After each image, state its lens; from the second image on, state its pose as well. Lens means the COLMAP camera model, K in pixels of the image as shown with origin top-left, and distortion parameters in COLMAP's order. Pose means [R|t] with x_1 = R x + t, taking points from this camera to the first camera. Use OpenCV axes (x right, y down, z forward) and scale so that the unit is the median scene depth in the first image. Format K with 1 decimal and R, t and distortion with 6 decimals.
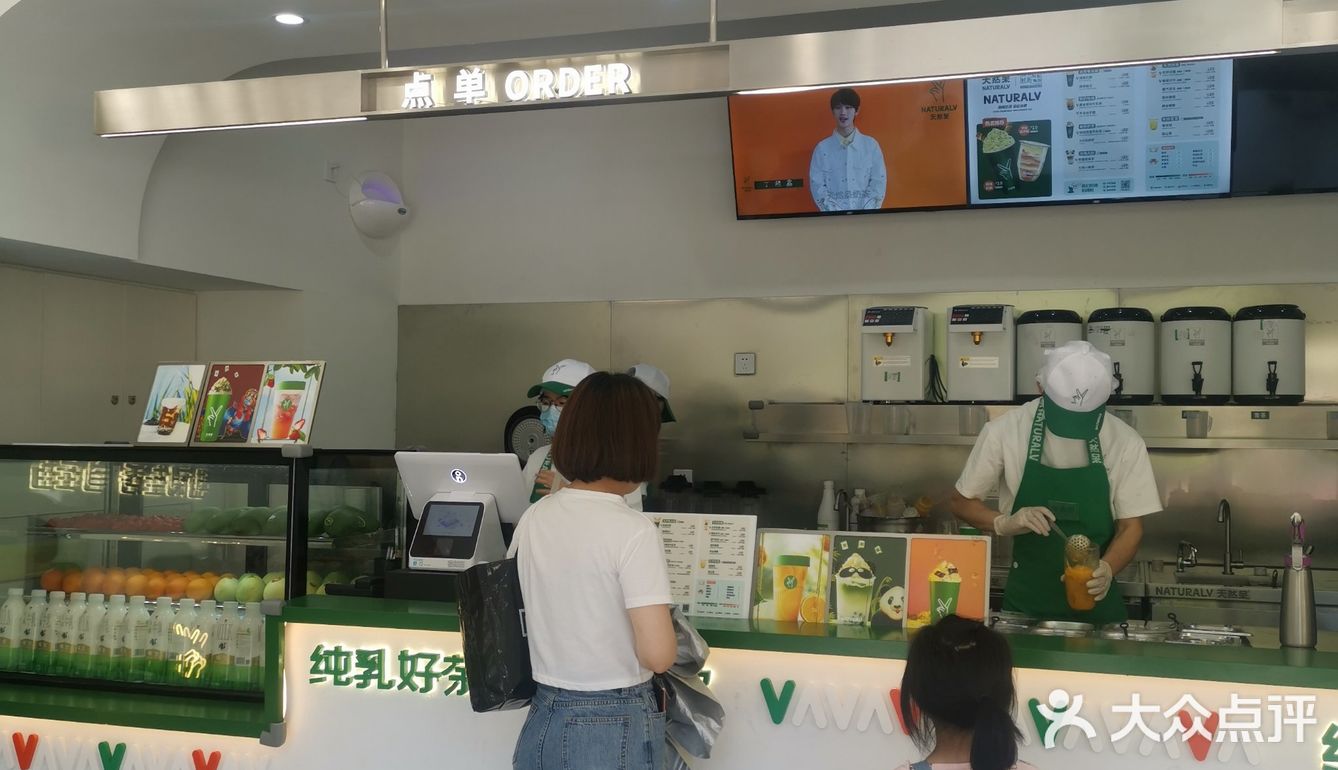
lens RADIAL K [[1394.7, 0, 668.6], [0, 1394.7, 397.8], [0, 0, 1]] dist [0.044224, 0.000000]
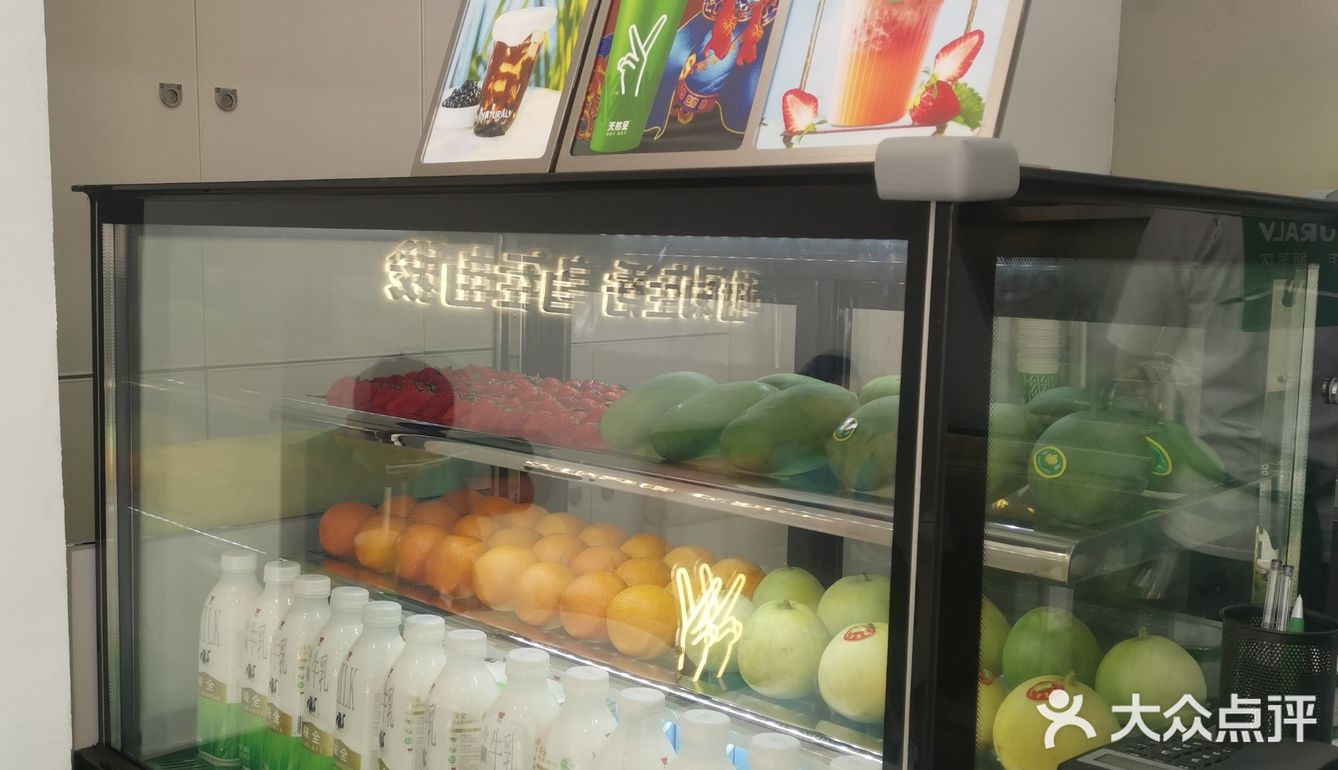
lens RADIAL K [[1394.7, 0, 663.9], [0, 1394.7, 382.7], [0, 0, 1]] dist [0.044224, 0.000000]
pose [[0.907623, 0.047241, -0.417119, -0.195612], [0.003911, 0.992653, 0.120934, 0.040511], [0.419767, -0.111394, 0.900770, 0.718364]]
